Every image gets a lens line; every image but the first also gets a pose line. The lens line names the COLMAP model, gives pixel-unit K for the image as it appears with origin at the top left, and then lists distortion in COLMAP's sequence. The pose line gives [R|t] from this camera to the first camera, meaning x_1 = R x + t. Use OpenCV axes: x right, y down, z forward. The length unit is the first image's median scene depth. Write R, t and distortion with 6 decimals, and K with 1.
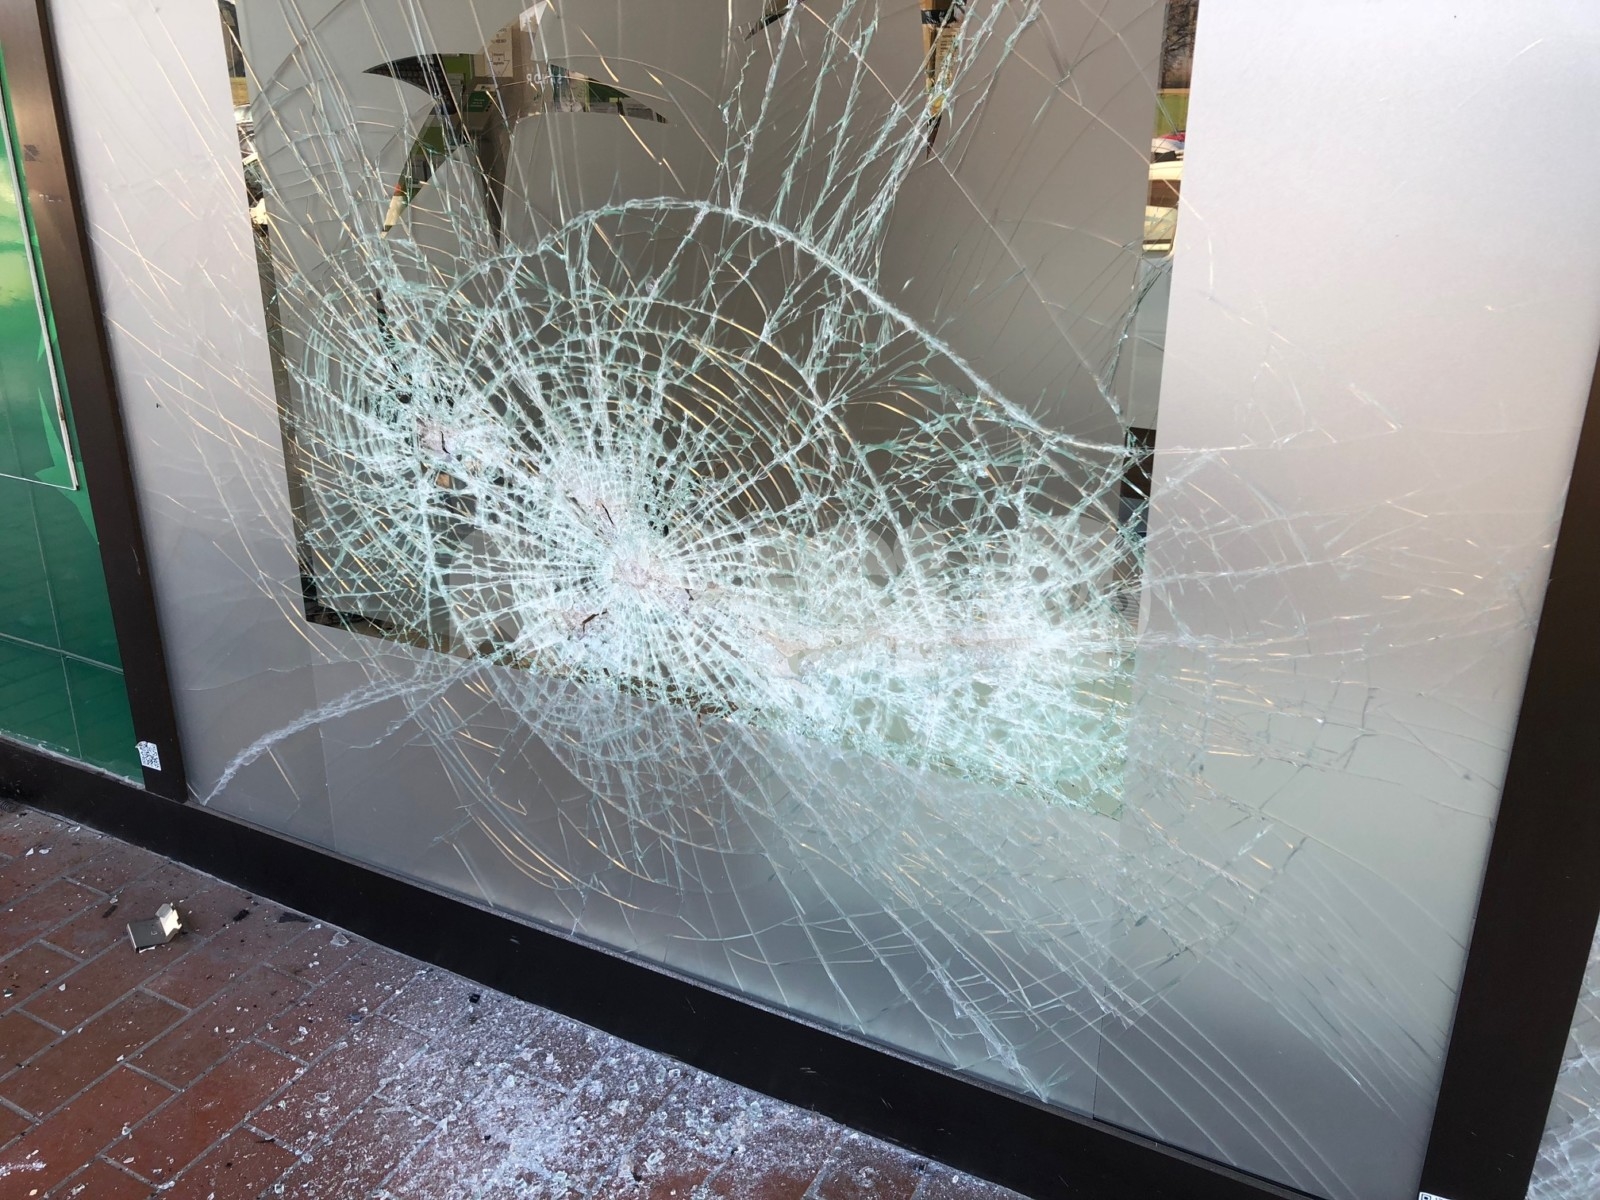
lens RADIAL K [[1304.3, 0, 781.0], [0, 1304.3, 577.1], [0, 0, 1]] dist [0.049308, -0.047659]
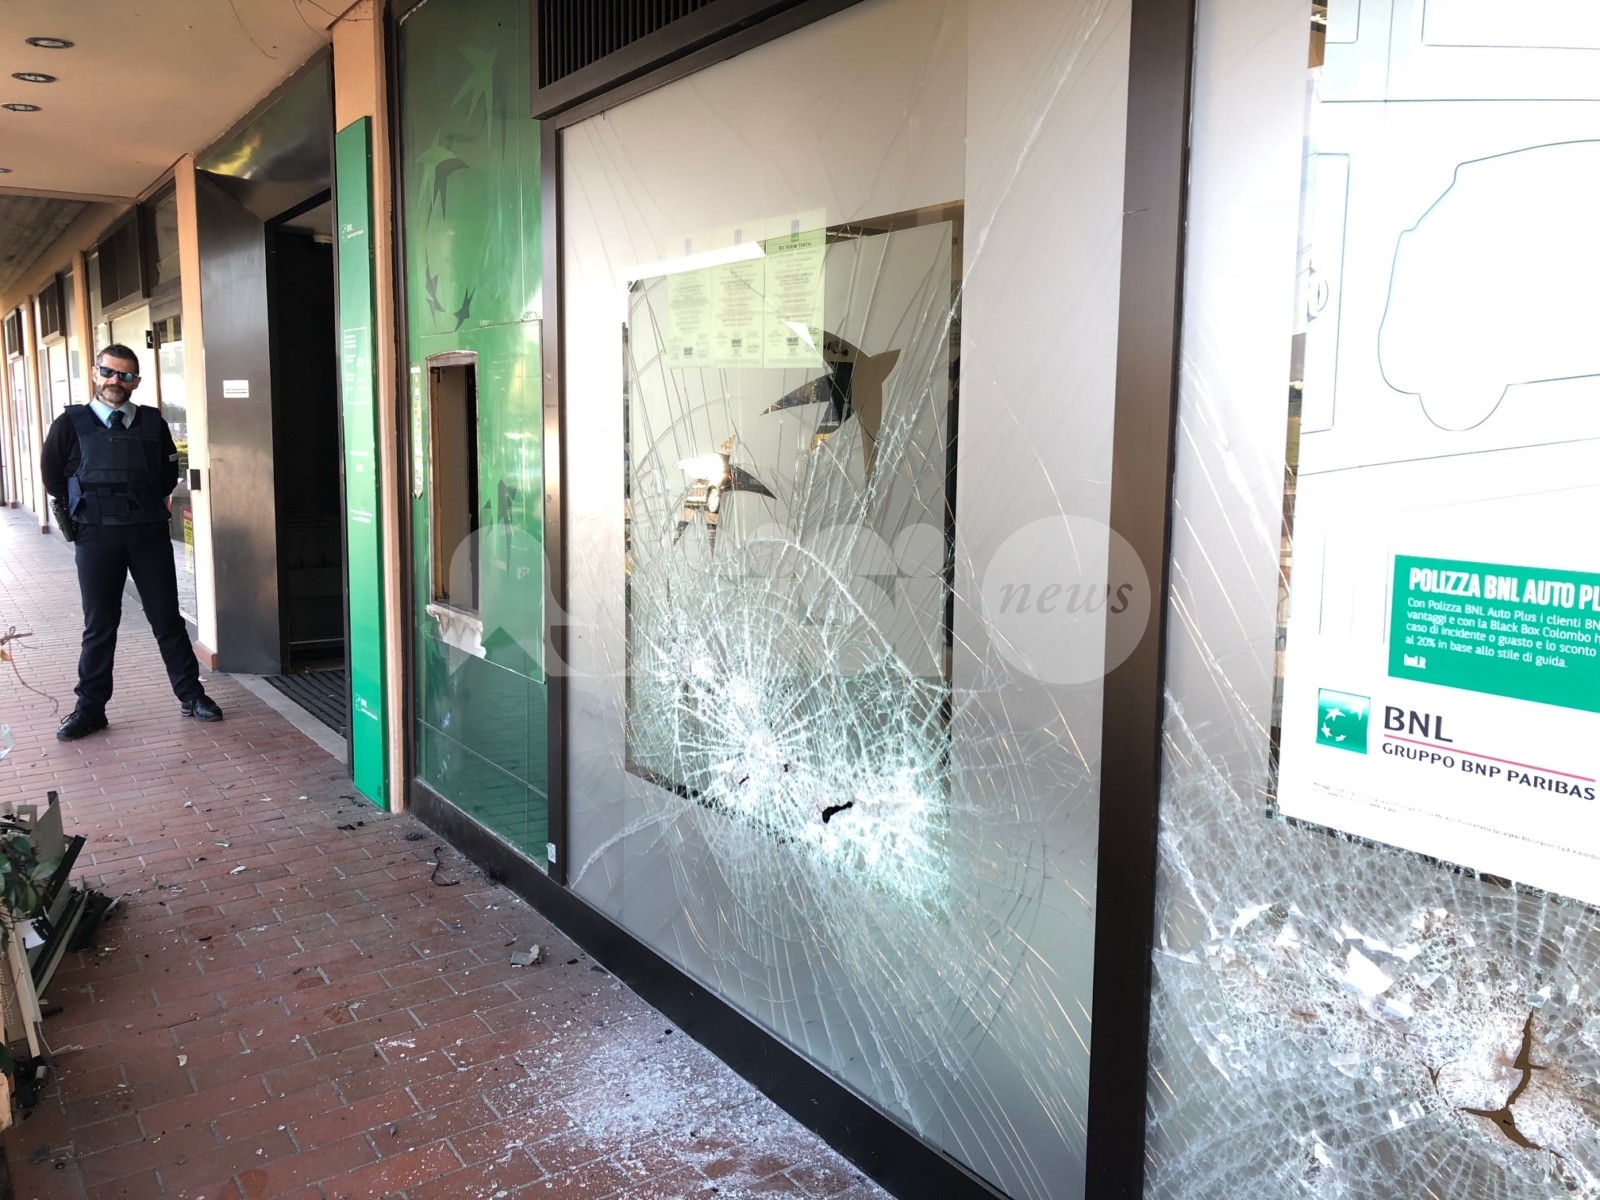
lens RADIAL K [[1304.3, 0, 801.1], [0, 1304.3, 582.4], [0, 0, 1]] dist [0.049308, -0.047659]
pose [[0.886395, 0.064906, -0.458358, 0.683815], [-0.171688, 0.965602, -0.195285, 0.104669], [0.429916, 0.251794, 0.867048, -0.469593]]
